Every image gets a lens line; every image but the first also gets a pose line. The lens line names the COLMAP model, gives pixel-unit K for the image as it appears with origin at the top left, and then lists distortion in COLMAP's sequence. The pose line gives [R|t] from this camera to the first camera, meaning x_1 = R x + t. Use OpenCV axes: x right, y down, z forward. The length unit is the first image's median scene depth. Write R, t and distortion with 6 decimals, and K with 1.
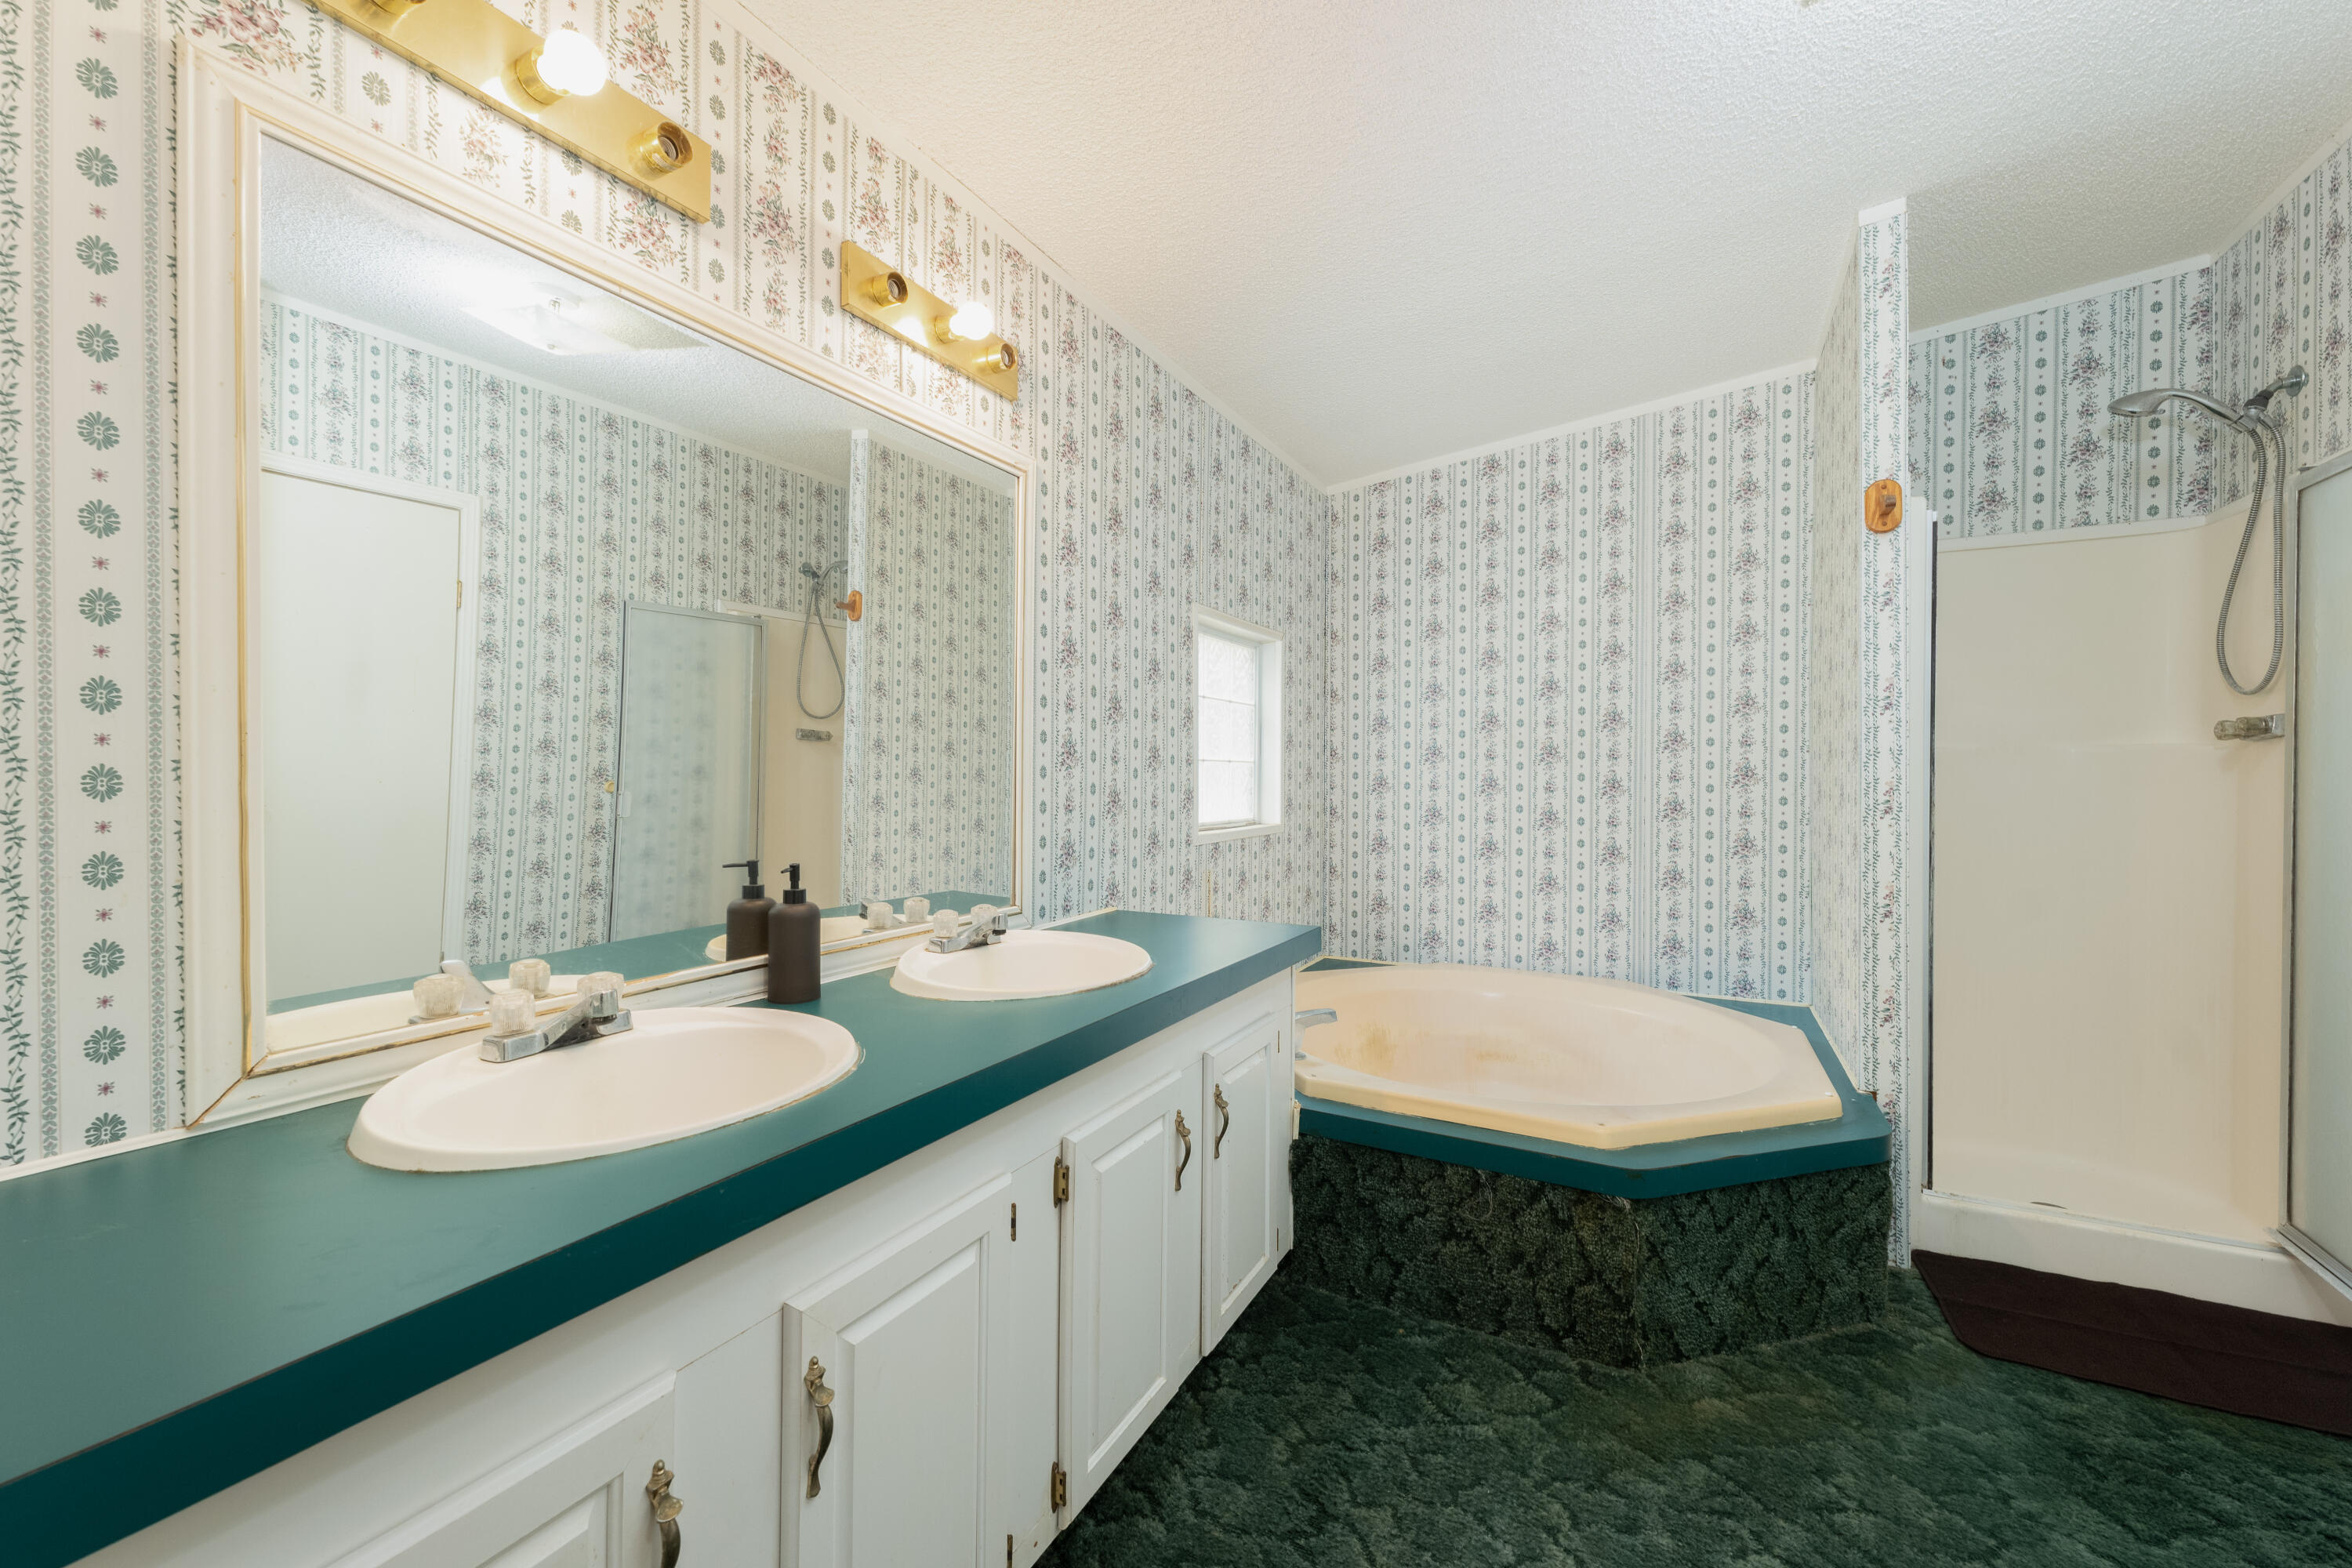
lens RADIAL K [[937.6, 0, 1174.6], [0, 937.6, 775.9], [0, 0, 1]] dist [0.003790, 0.000023]
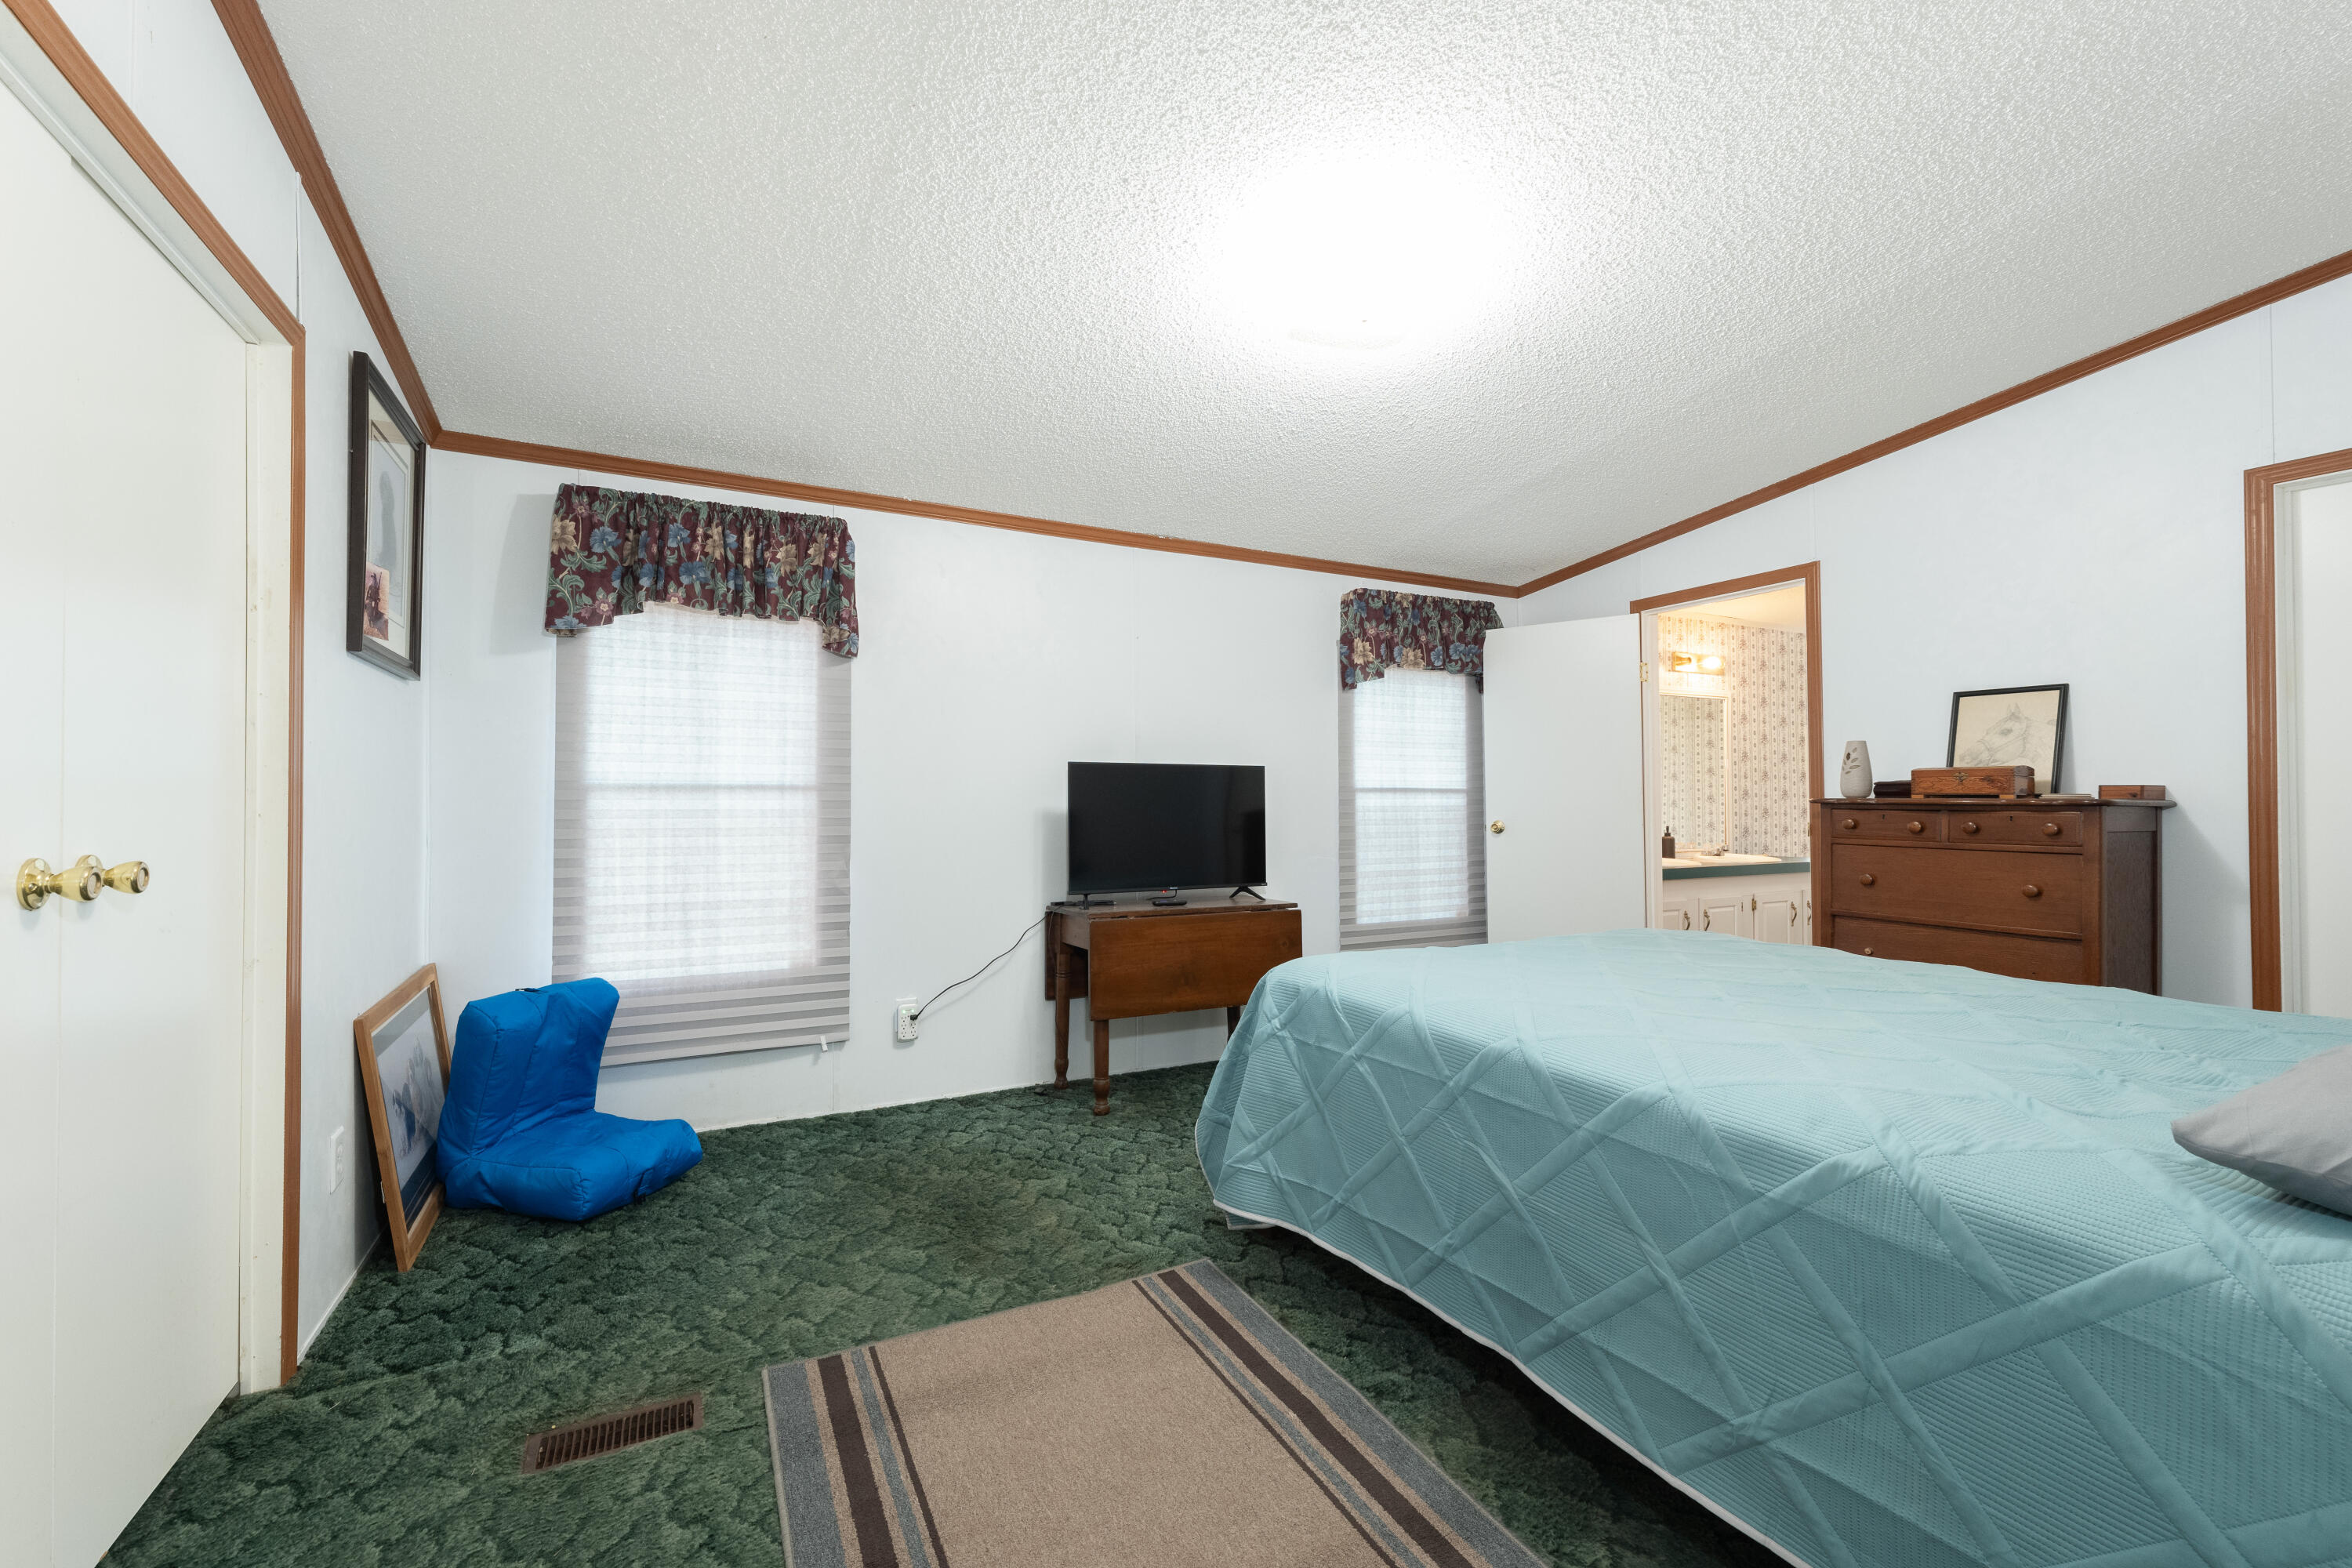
lens RADIAL K [[937.6, 0, 1165.8], [0, 937.6, 790.8], [0, 0, 1]] dist [0.003790, 0.000023]
pose [[0.811474, -0.019985, -0.584047, 0.127795], [0.006725, 0.999668, -0.024863, 0.025171], [0.584350, 0.016248, 0.811339, -2.483861]]
